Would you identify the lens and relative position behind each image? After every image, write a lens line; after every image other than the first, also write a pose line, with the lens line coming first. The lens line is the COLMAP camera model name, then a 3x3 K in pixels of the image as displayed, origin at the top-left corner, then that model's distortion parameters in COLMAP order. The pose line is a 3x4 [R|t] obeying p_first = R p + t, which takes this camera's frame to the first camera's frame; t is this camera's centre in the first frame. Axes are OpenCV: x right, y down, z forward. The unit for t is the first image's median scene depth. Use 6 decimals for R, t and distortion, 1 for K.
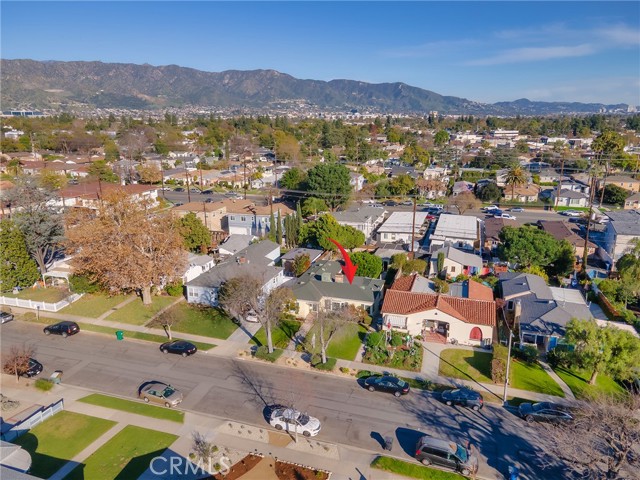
lens RADIAL K [[465.1, 0, 315.9], [0, 465.1, 236.7], [0, 0, 1]] dist [0.045303, 0.003902]
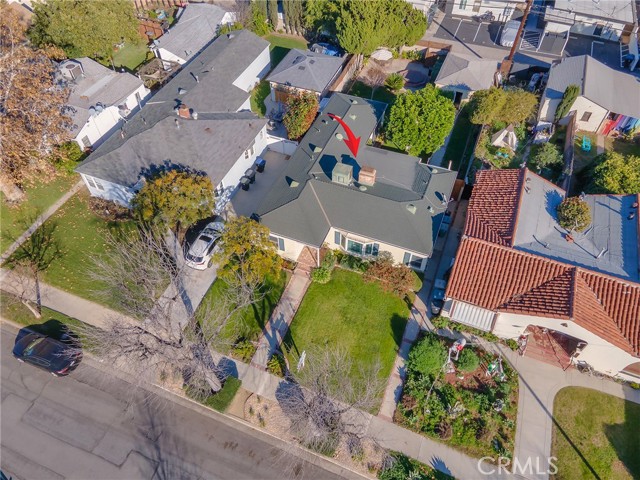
lens RADIAL K [[462.5, 0, 317.4], [0, 462.5, 238.2], [0, 0, 1]] dist [0.045707, 0.005806]
pose [[0.997485, 0.054469, -0.045360, 0.025526], [-0.018343, 0.816487, 0.577072, -0.166198], [0.068468, -0.574788, 0.815433, 0.622950]]
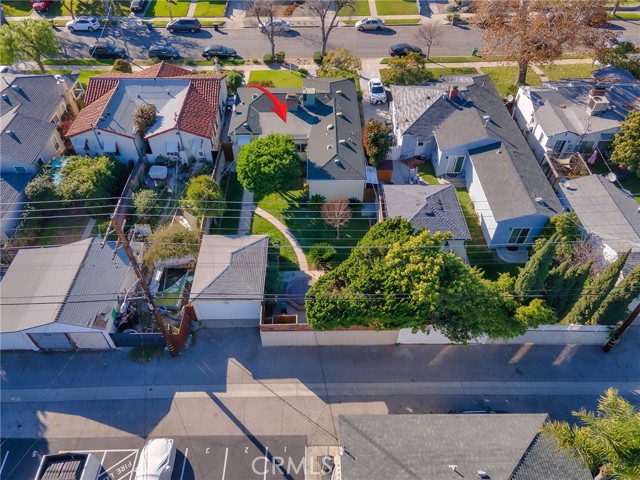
lens RADIAL K [[462.5, 0, 317.4], [0, 462.5, 238.2], [0, 0, 1]] dist [0.045707, 0.005806]
pose [[-0.946202, 0.238318, -0.218873, 0.242196], [-0.077332, 0.490266, 0.868136, -0.466201], [0.314198, 0.838358, -0.445461, 1.695255]]
